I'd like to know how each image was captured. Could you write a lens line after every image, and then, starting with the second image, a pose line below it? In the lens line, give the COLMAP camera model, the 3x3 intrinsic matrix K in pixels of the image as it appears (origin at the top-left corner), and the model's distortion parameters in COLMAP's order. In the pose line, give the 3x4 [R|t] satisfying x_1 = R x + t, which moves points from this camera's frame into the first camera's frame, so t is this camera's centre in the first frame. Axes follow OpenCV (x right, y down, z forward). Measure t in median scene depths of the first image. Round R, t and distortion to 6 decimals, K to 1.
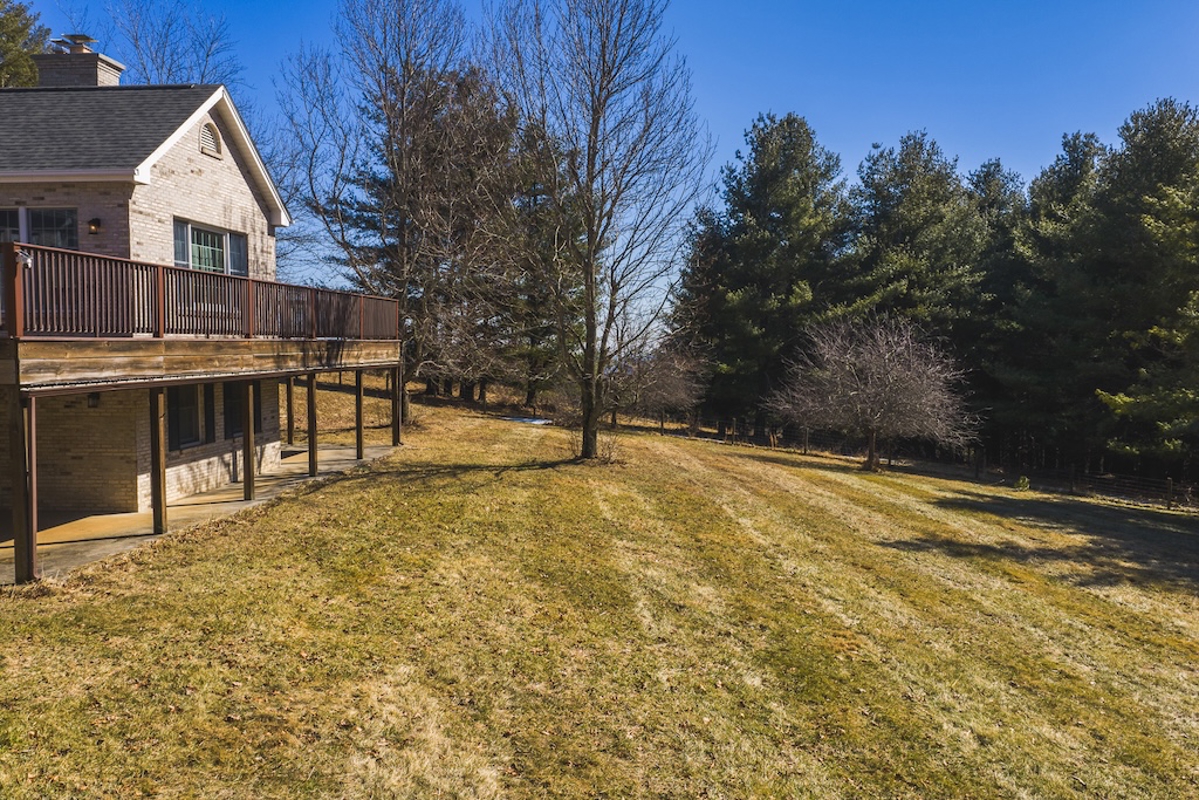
lens RADIAL K [[981.5, 0, 599.5], [0, 981.5, 400.0], [0, 0, 1]] dist [0.006670, -0.004179]
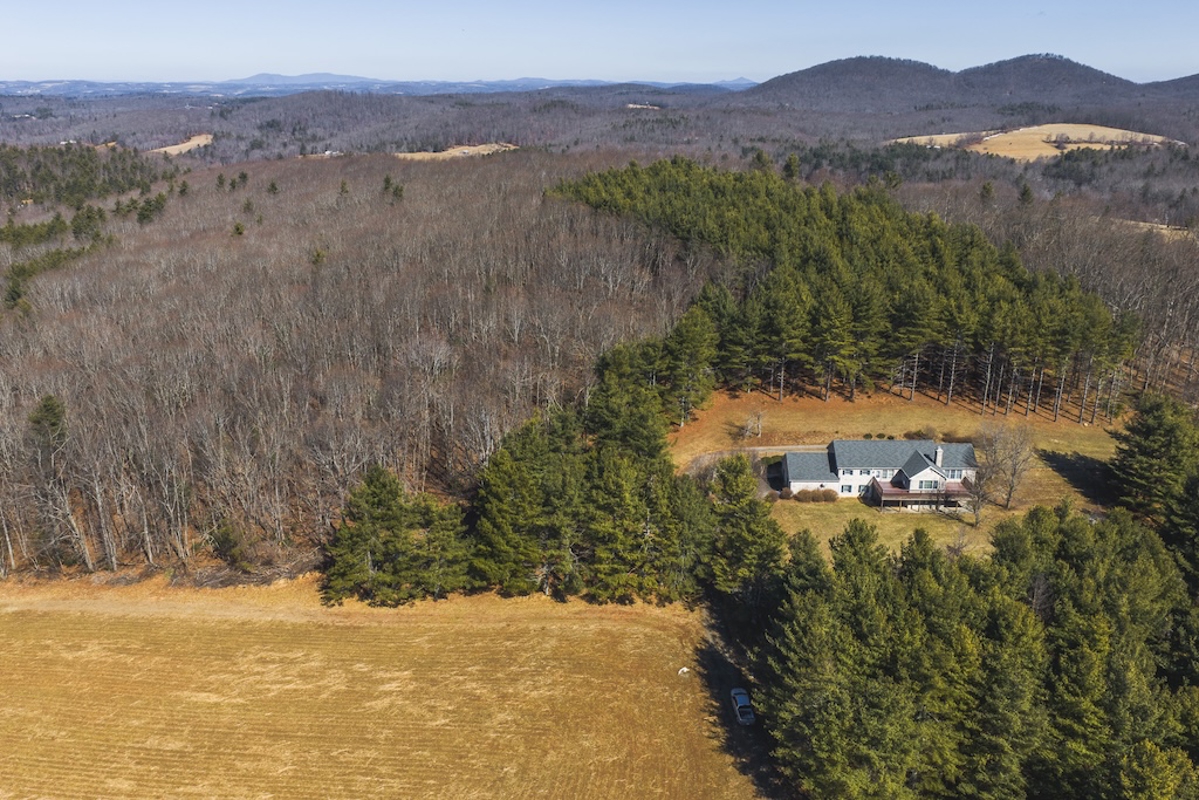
lens RADIAL K [[1003.0, 0, 599.5], [0, 1003.0, 400.0], [0, 0, 1]] dist [0.010821, -0.023893]
pose [[0.057183, 0.317463, -0.946545, 8.177063], [-0.055422, 0.947644, 0.314483, -3.745499], [0.996824, 0.034476, 0.071783, -2.739407]]
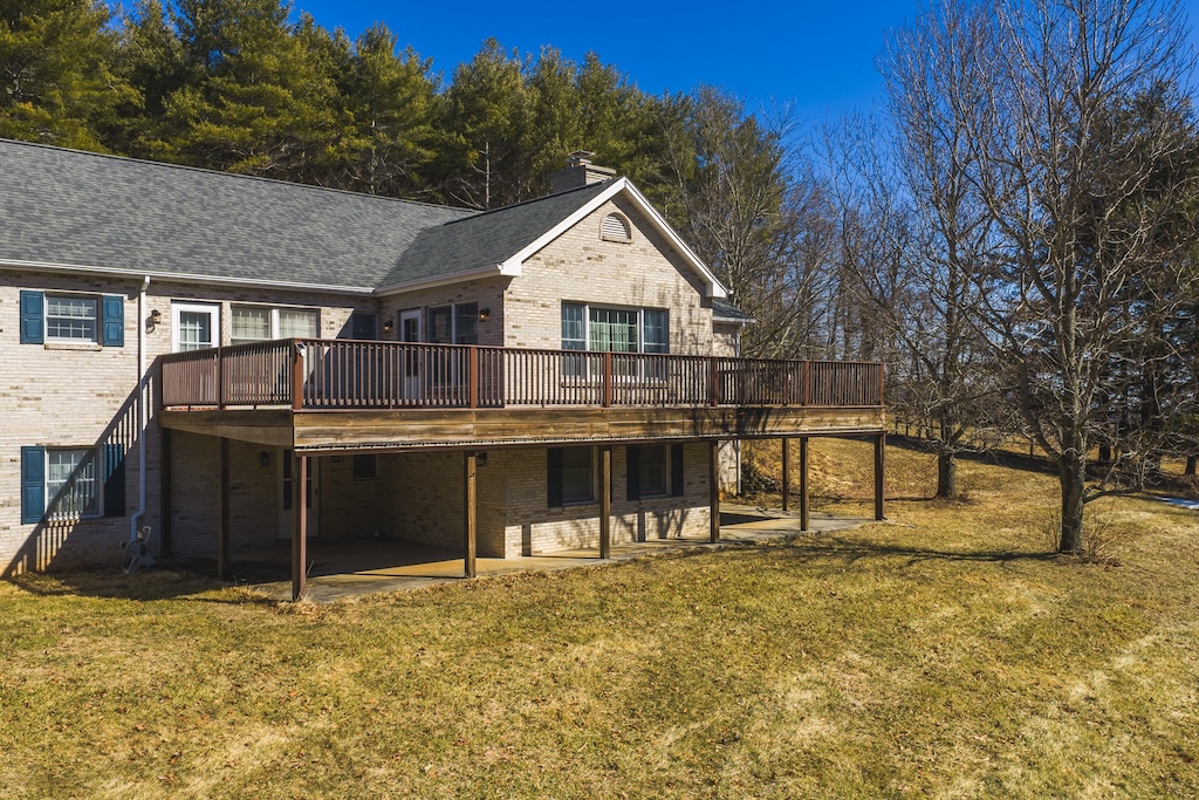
lens RADIAL K [[992.2, 0, 599.5], [0, 992.2, 400.0], [0, 0, 1]] dist [0.018678, -0.009006]
pose [[0.710284, -0.010167, -0.703842, 0.403921], [-0.034795, 0.998166, -0.049532, -0.016718], [0.703055, 0.059672, 0.708627, 0.226505]]
